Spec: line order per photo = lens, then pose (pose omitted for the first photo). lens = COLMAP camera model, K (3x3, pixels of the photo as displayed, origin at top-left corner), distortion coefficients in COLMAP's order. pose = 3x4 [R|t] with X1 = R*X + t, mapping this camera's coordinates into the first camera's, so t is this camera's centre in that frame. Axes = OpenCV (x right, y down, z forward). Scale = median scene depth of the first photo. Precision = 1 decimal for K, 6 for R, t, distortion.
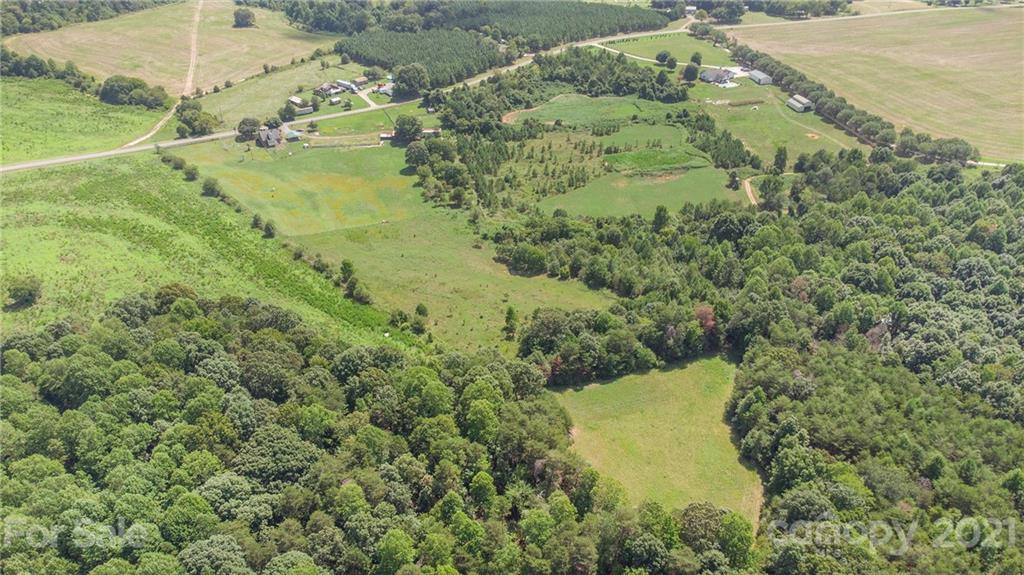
lens RADIAL K [[772.7, 0, 512.0], [0, 772.7, 287.5], [0, 0, 1]] dist [0.040463, -0.002166]
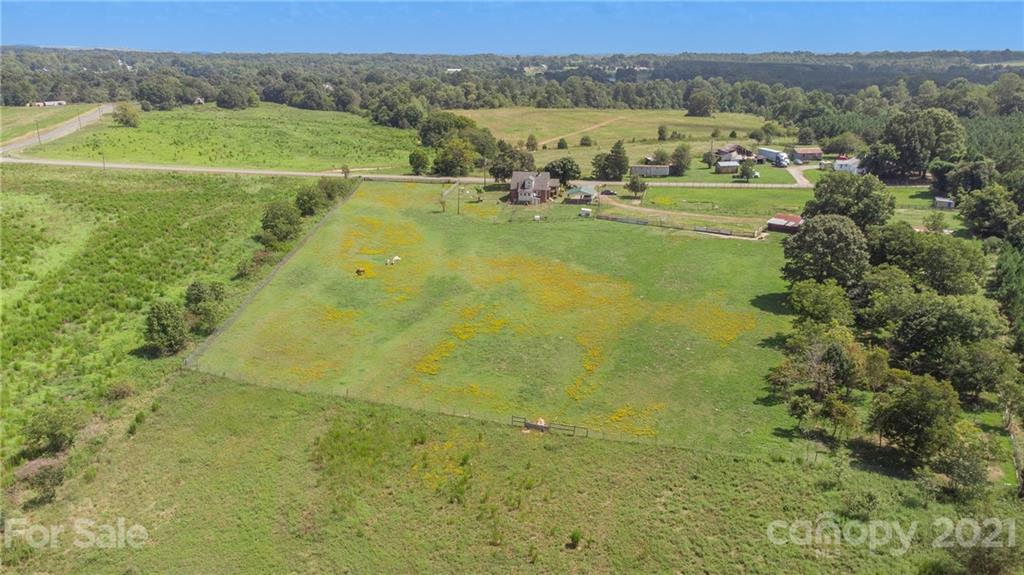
lens RADIAL K [[772.7, 0, 512.0], [0, 772.7, 287.5], [0, 0, 1]] dist [0.040463, -0.002166]
pose [[0.769065, 0.198391, -0.607602, -0.026791], [-0.340584, 0.931610, -0.126904, -0.071845], [0.540872, 0.304537, 0.784037, 0.628049]]
